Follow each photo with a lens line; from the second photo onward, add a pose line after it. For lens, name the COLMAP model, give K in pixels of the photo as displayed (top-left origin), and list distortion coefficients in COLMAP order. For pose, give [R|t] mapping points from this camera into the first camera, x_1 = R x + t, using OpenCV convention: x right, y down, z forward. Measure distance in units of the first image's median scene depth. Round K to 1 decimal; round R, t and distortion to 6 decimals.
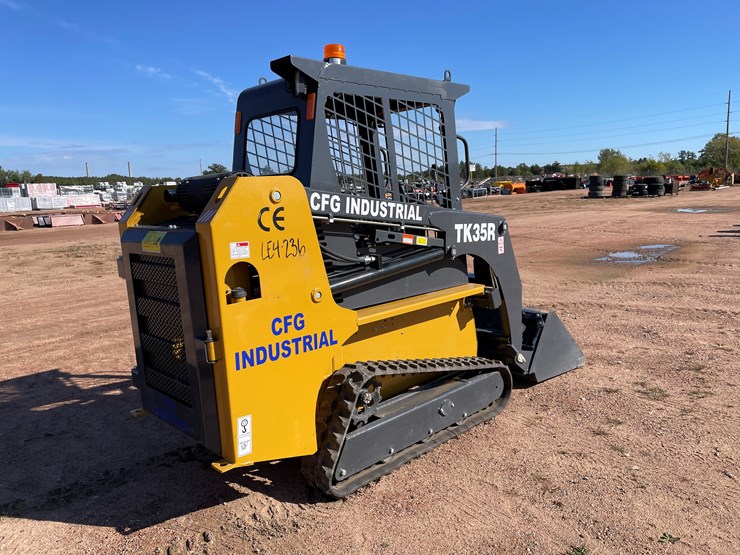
lens RADIAL K [[560.6, 0, 366.3], [0, 560.6, 277.5], [0, 0, 1]] dist [0.089356, -0.115654]
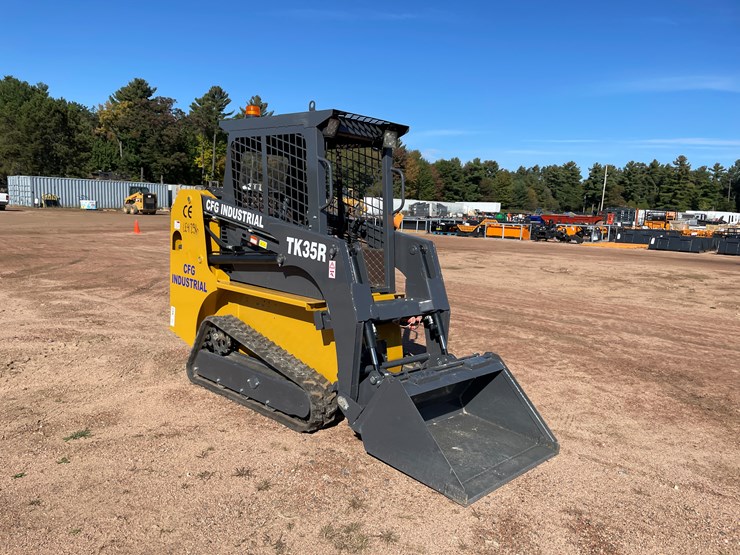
lens RADIAL K [[560.6, 0, 363.9], [0, 560.6, 280.7], [0, 0, 1]] dist [0.089356, -0.115654]
pose [[0.042951, 0.166791, -0.985056, 1.246582], [-0.207098, 0.966037, 0.154541, -0.207763], [0.977377, 0.197366, 0.076034, 1.037974]]
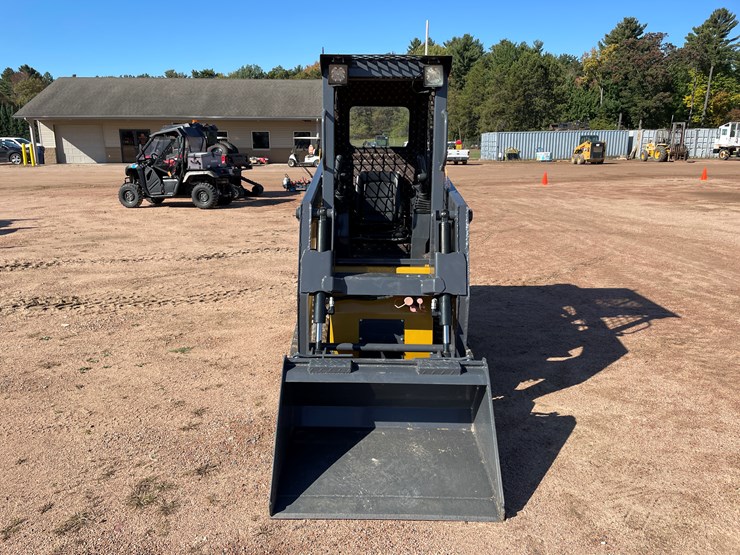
lens RADIAL K [[560.6, 0, 363.9], [0, 560.6, 281.1], [0, 0, 1]] dist [0.089356, -0.115654]
pose [[-0.681852, 0.206268, -0.701805, 0.857266], [-0.092943, 0.927213, 0.362819, -0.337484], [0.725561, 0.312617, -0.613051, 1.731593]]
